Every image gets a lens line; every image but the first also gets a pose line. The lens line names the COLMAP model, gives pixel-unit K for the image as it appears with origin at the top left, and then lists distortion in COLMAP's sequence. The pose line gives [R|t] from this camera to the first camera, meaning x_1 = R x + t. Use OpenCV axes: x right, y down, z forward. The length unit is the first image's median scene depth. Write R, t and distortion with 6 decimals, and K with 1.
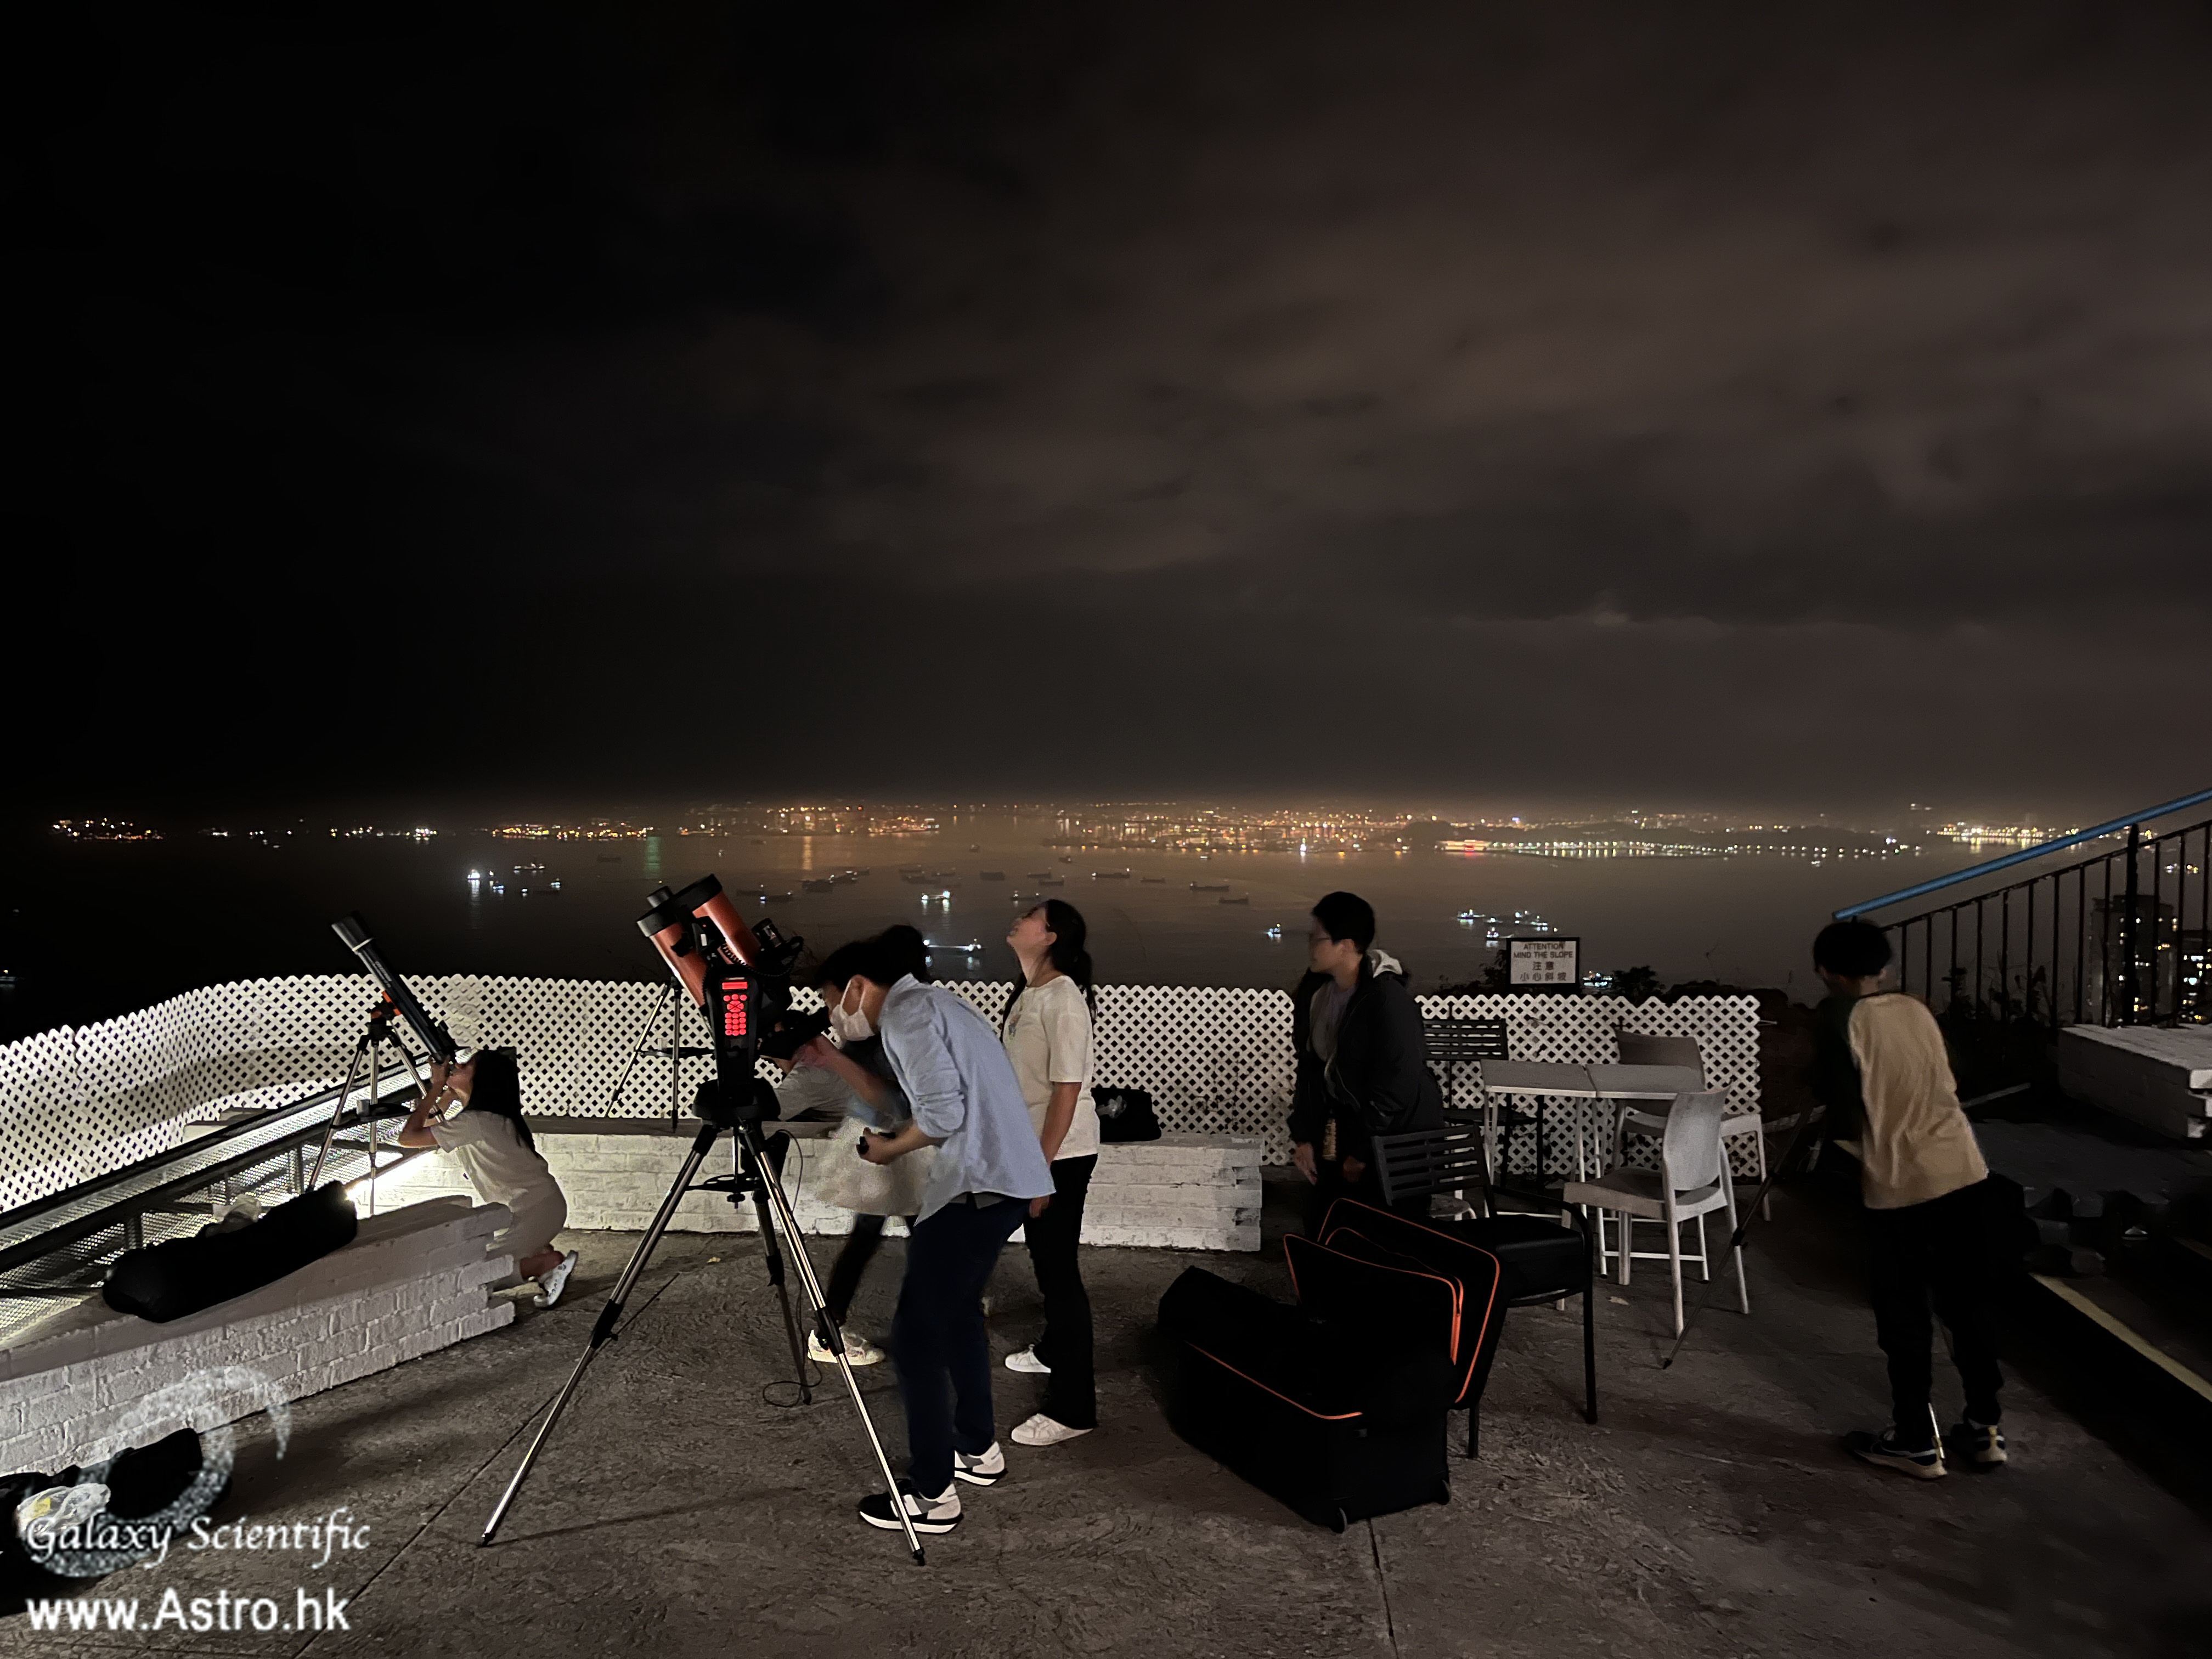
lens RADIAL K [[1687.9, 0, 1106.0], [0, 1687.9, 829.5], [0, 0, 1]] dist [0.113196, -0.109006]
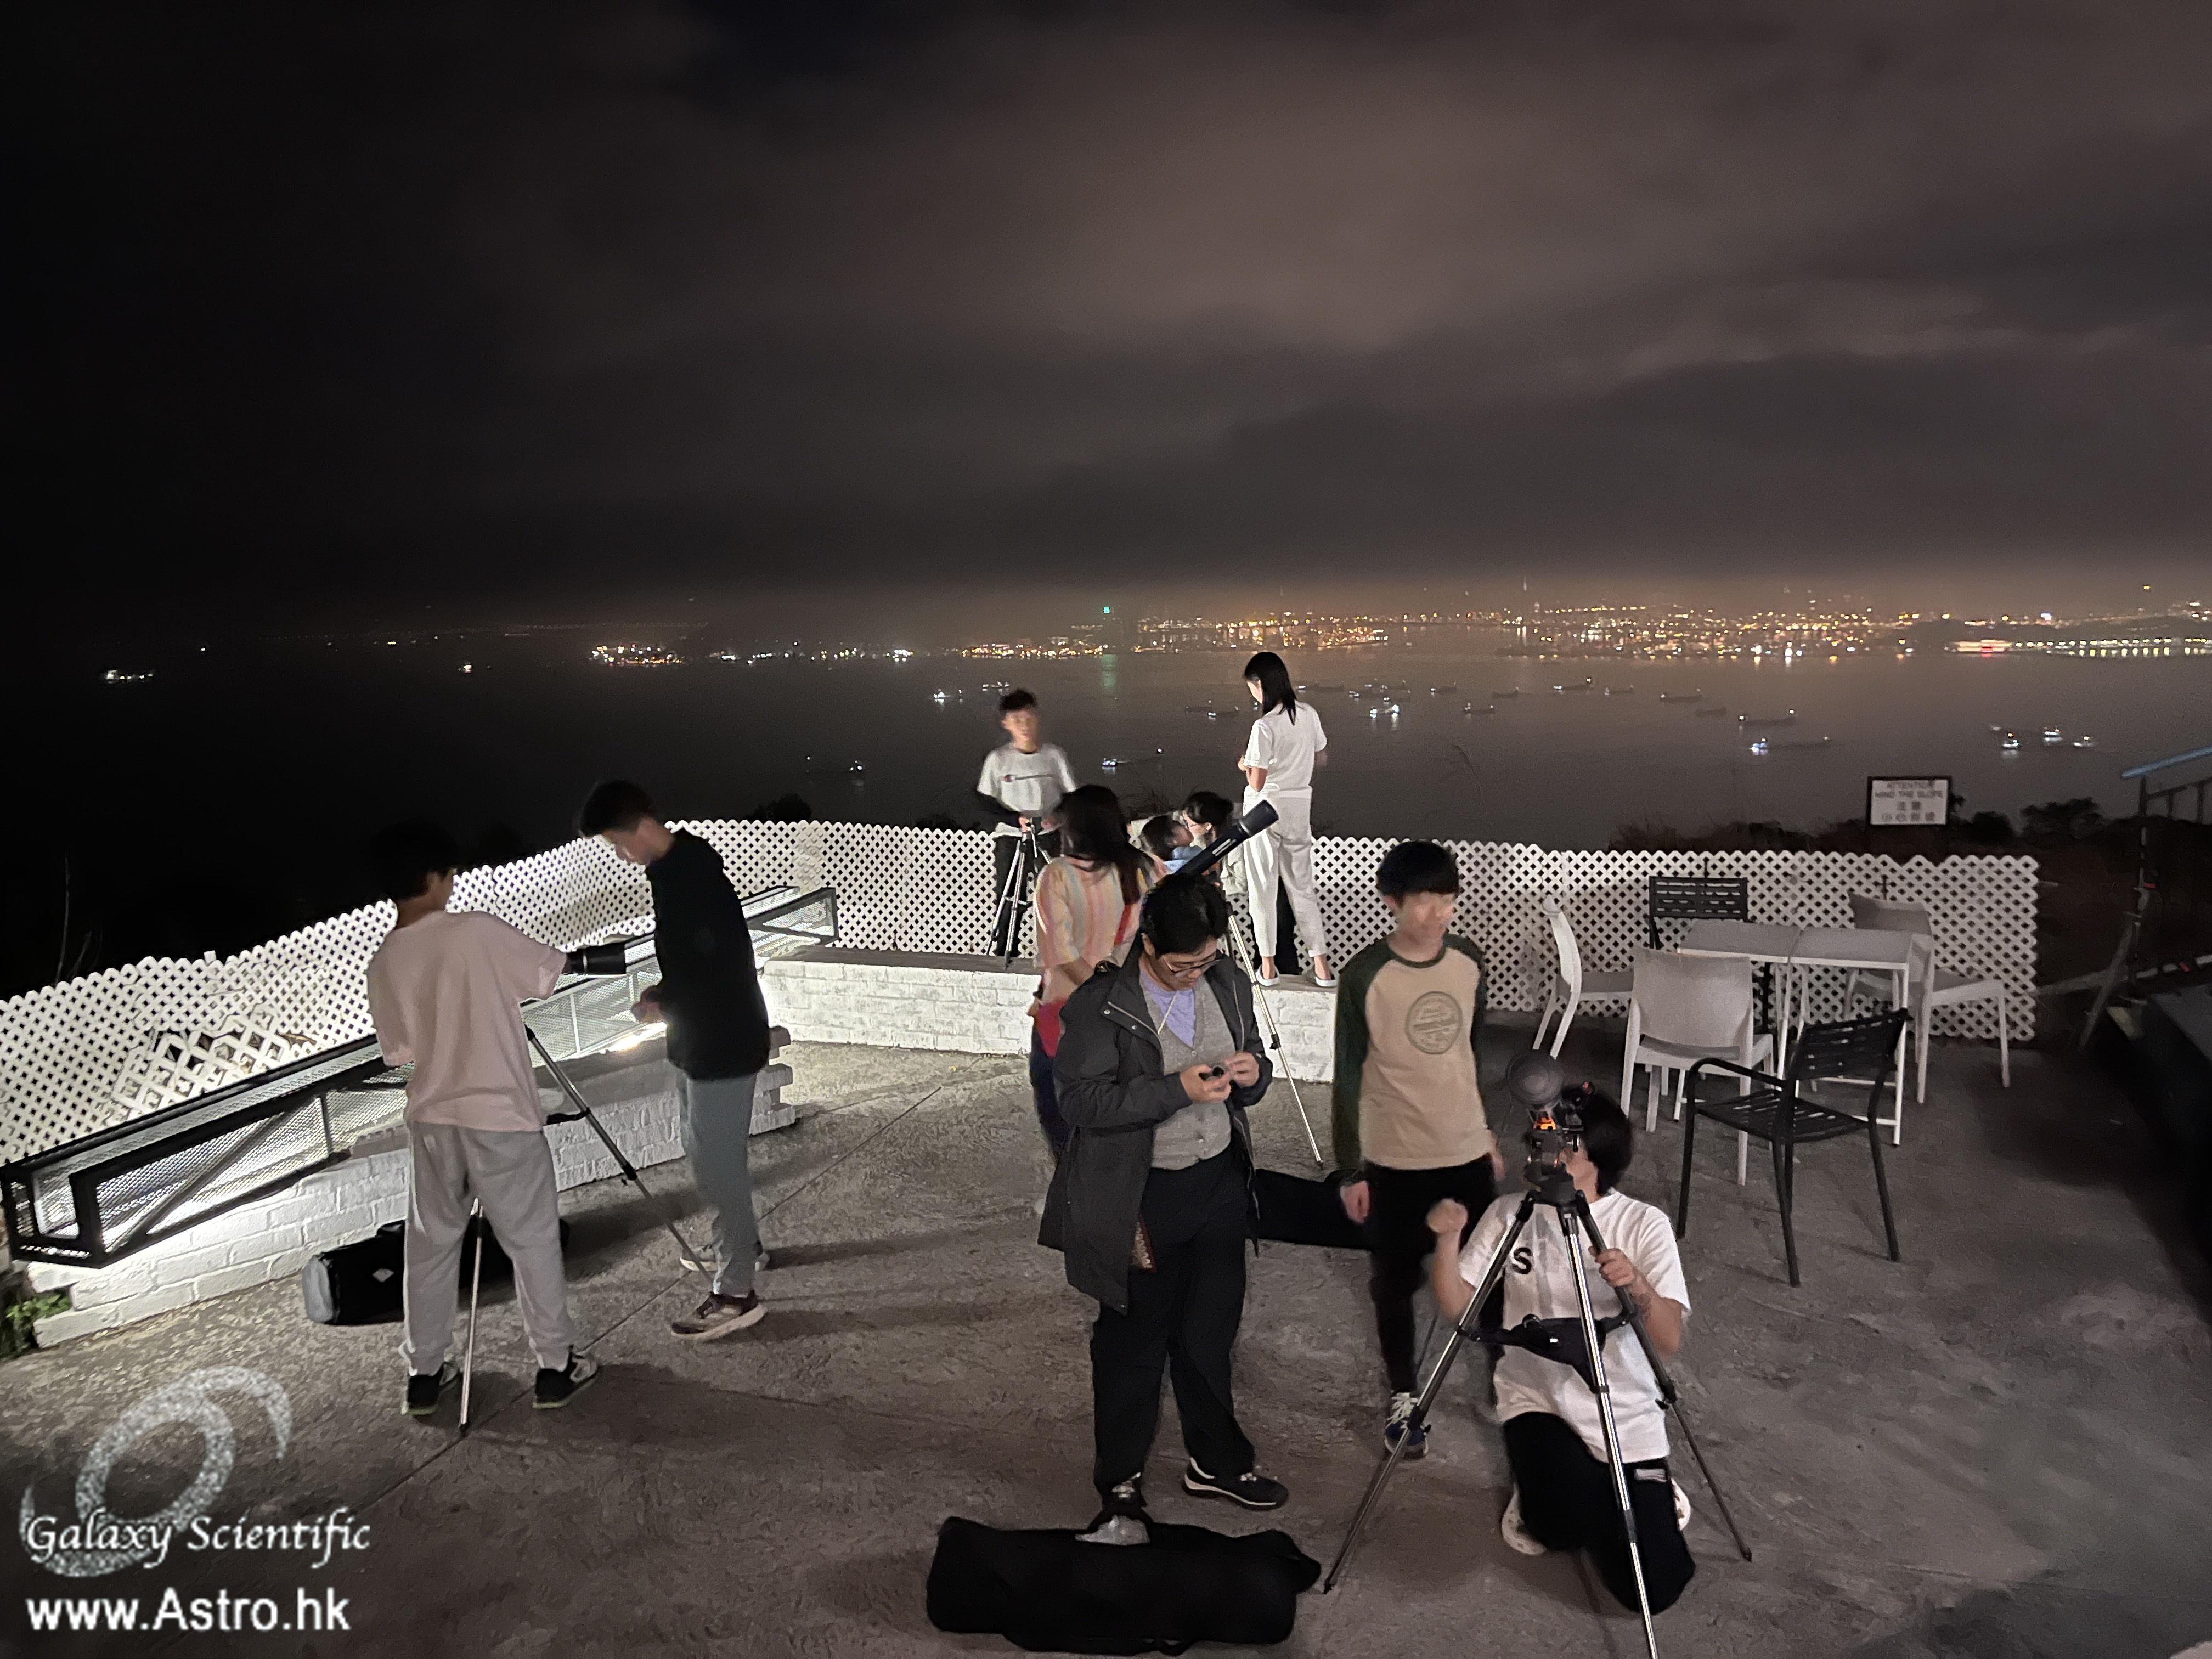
lens RADIAL K [[1671.2, 0, 1106.0], [0, 1671.2, 829.5], [0, 0, 1]] dist [0.092264, 0.007152]
pose [[0.970427, 0.007489, -0.241278, 0.102085], [0.018009, 0.994487, 0.103301, -0.024779], [0.240721, -0.104591, 0.964942, -0.046183]]
